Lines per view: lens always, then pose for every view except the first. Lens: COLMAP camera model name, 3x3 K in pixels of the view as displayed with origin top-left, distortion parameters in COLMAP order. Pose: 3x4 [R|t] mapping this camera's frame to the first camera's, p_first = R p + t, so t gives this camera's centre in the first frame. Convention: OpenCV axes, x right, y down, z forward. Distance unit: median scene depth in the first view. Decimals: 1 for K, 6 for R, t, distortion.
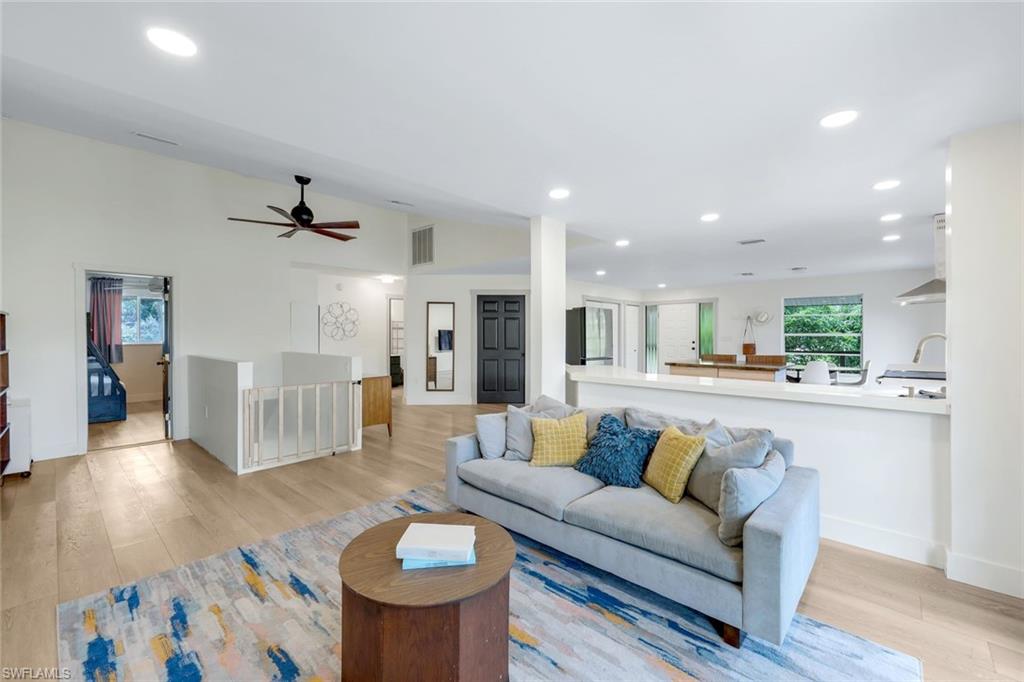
lens RADIAL K [[440.8, 0, 511.6], [0, 440.8, 344.4], [0, 0, 1]] dist [-0.002447, -0.000245]
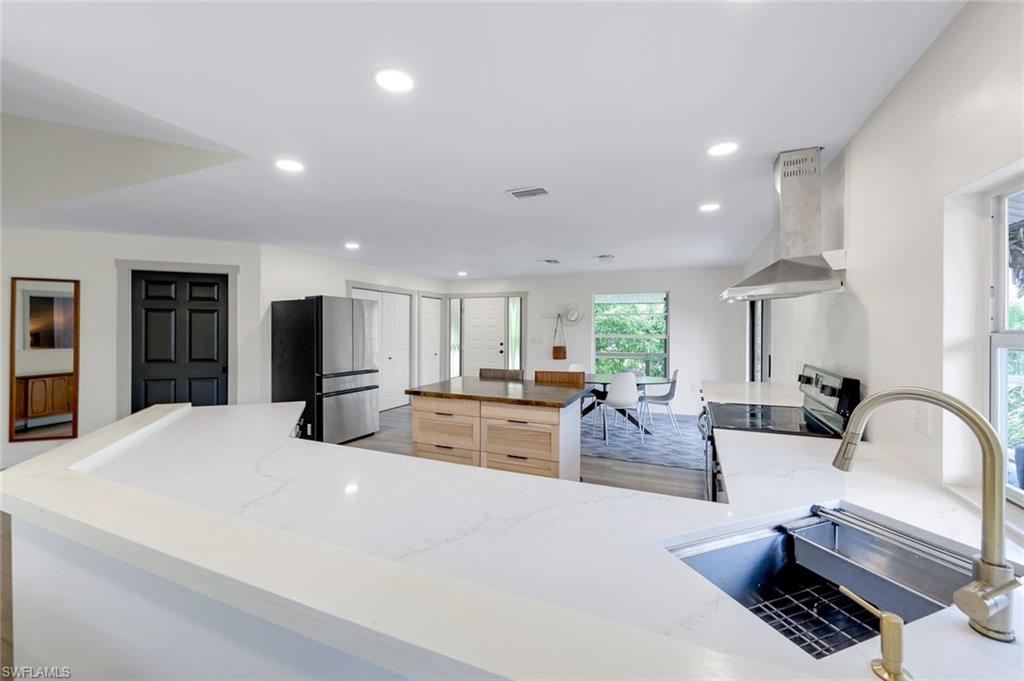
lens RADIAL K [[397.9, 0, 535.1], [0, 397.9, 326.6], [0, 0, 1]] dist [-0.000733, 0.000036]
pose [[0.929925, 0.005792, 0.367704, 0.225575], [0.003531, 0.999689, -0.024678, -0.021799], [-0.367733, 0.024248, 0.929615, 0.313558]]
